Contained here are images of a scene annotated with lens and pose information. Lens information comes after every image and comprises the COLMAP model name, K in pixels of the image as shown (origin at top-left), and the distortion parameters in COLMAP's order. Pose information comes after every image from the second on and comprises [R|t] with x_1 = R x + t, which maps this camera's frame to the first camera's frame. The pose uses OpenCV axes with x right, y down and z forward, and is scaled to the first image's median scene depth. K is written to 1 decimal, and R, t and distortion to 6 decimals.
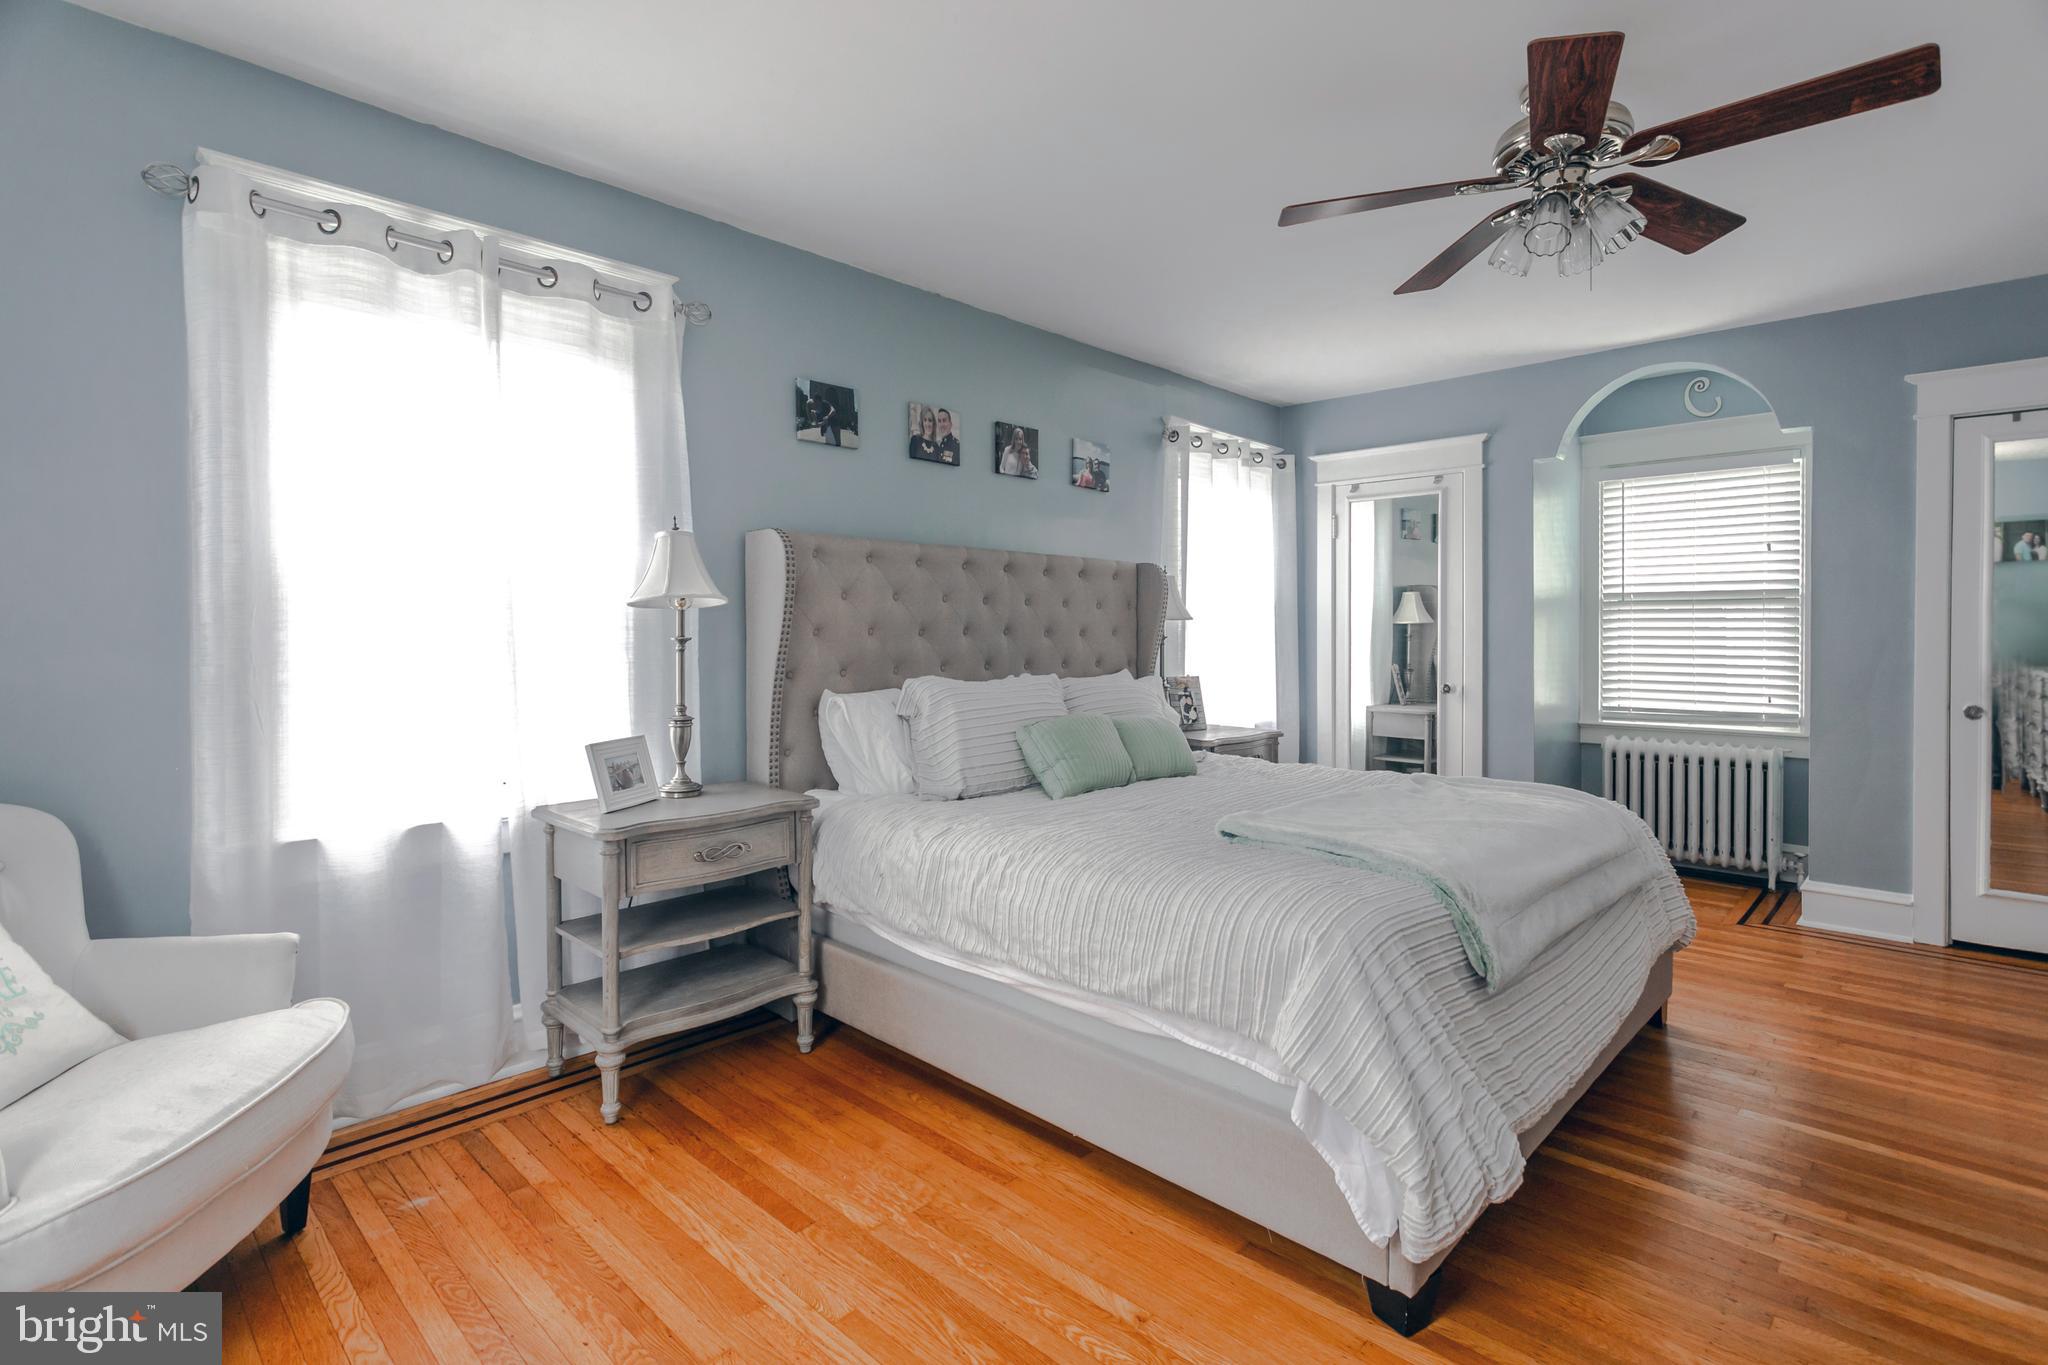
lens RADIAL K [[998.5, 0, 1051.8], [0, 998.5, 641.2], [0, 0, 1]] dist [0.002947, 0.000299]
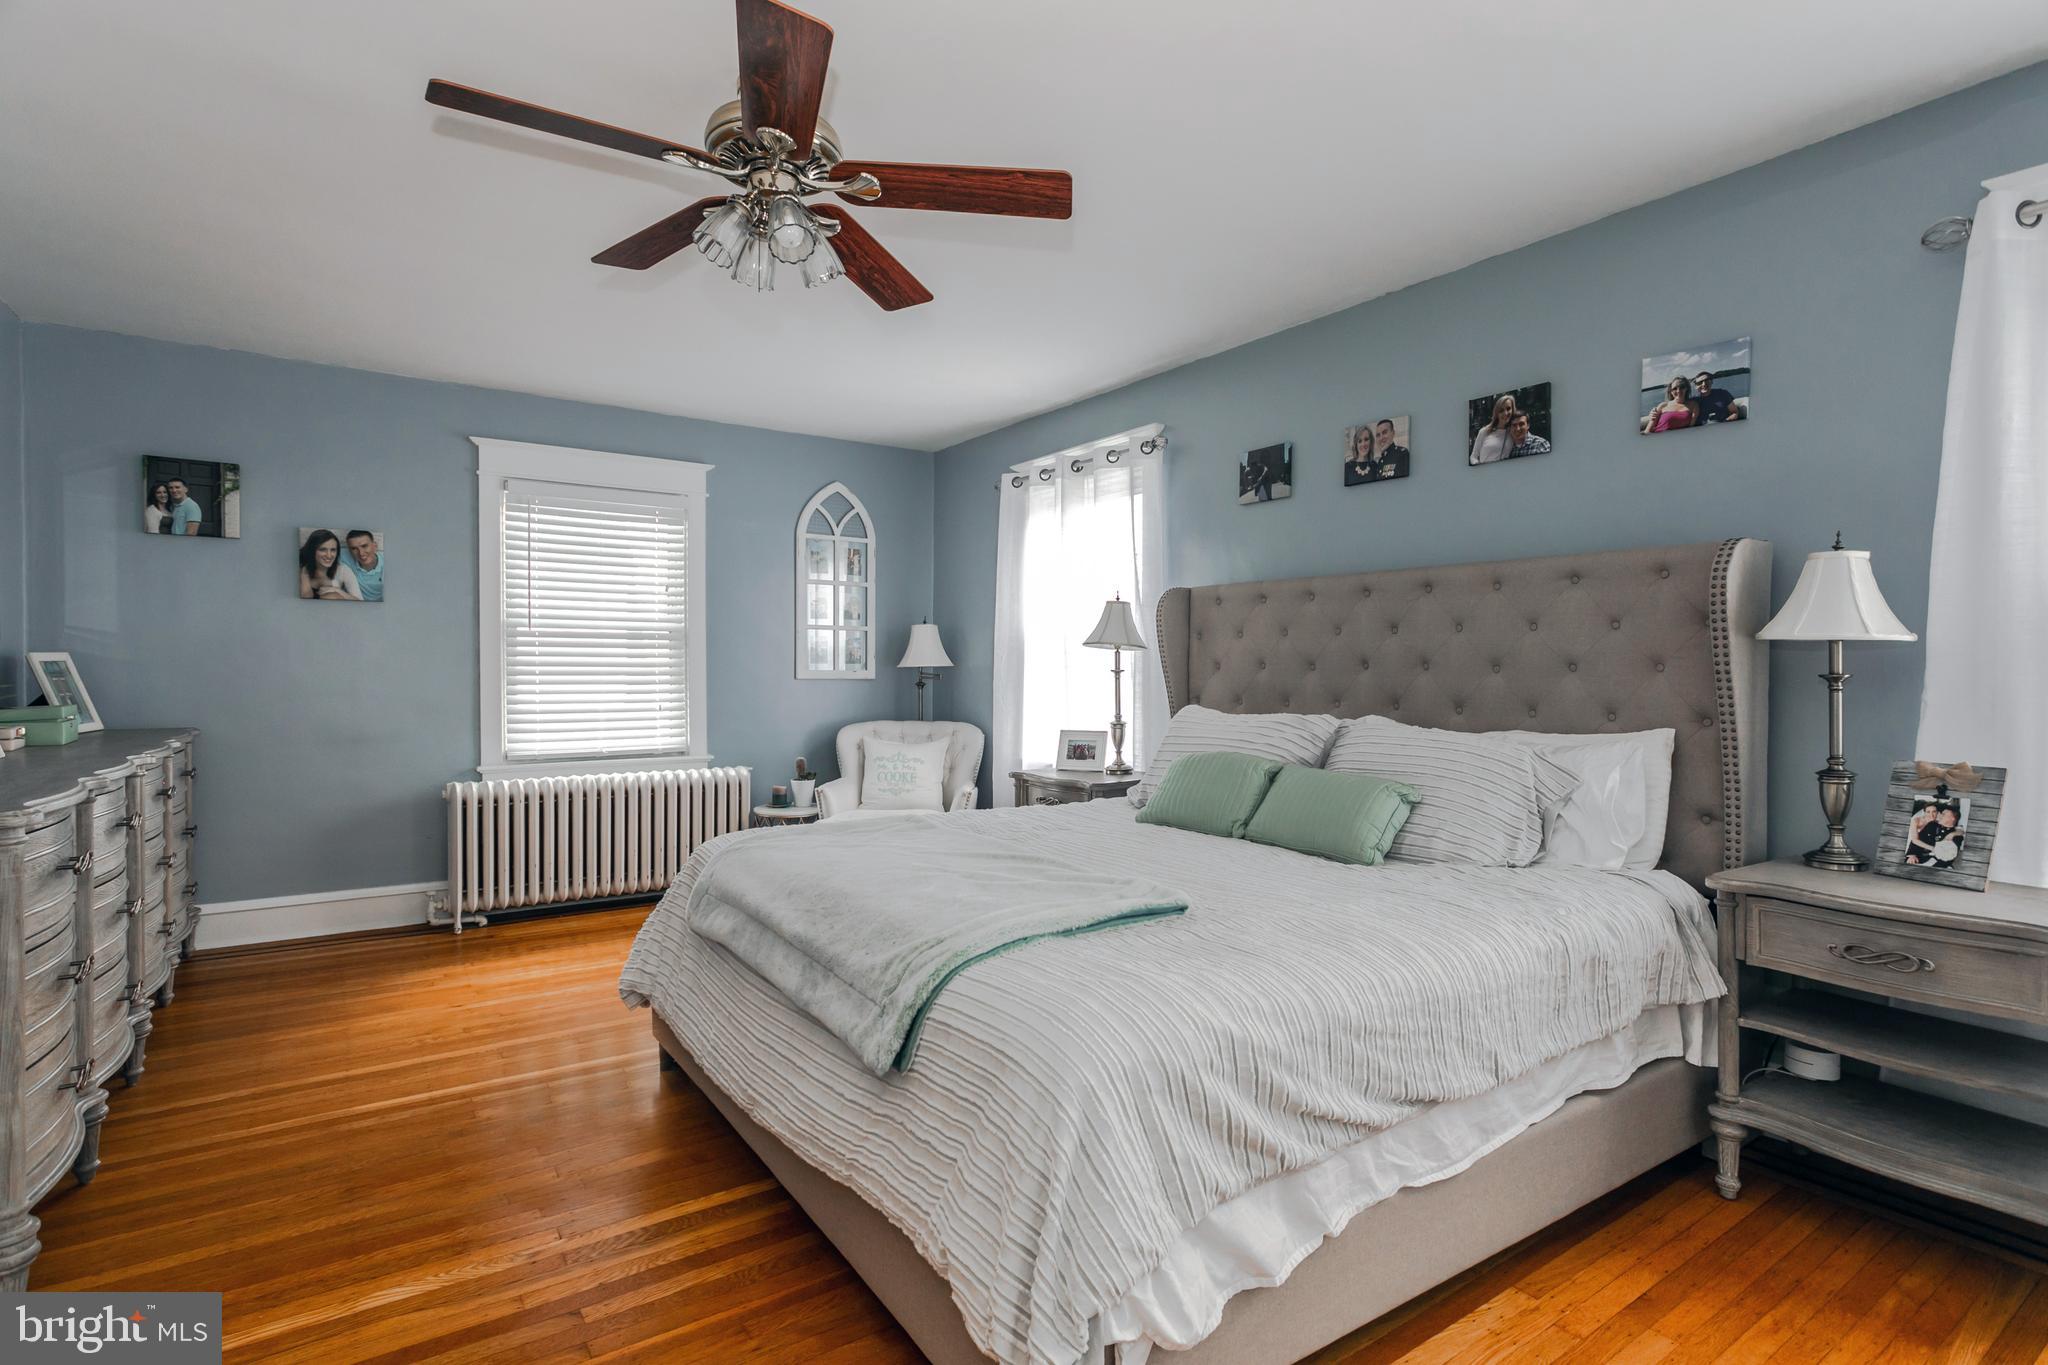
lens RADIAL K [[998.5, 0, 1028.2], [0, 998.5, 681.7], [0, 0, 1]] dist [0.002947, 0.000299]
pose [[-0.217518, 0.014040, -0.975955, 0.972571], [-0.009371, 0.999820, 0.016472, -0.007927], [0.976011, 0.012729, -0.217347, 1.012479]]
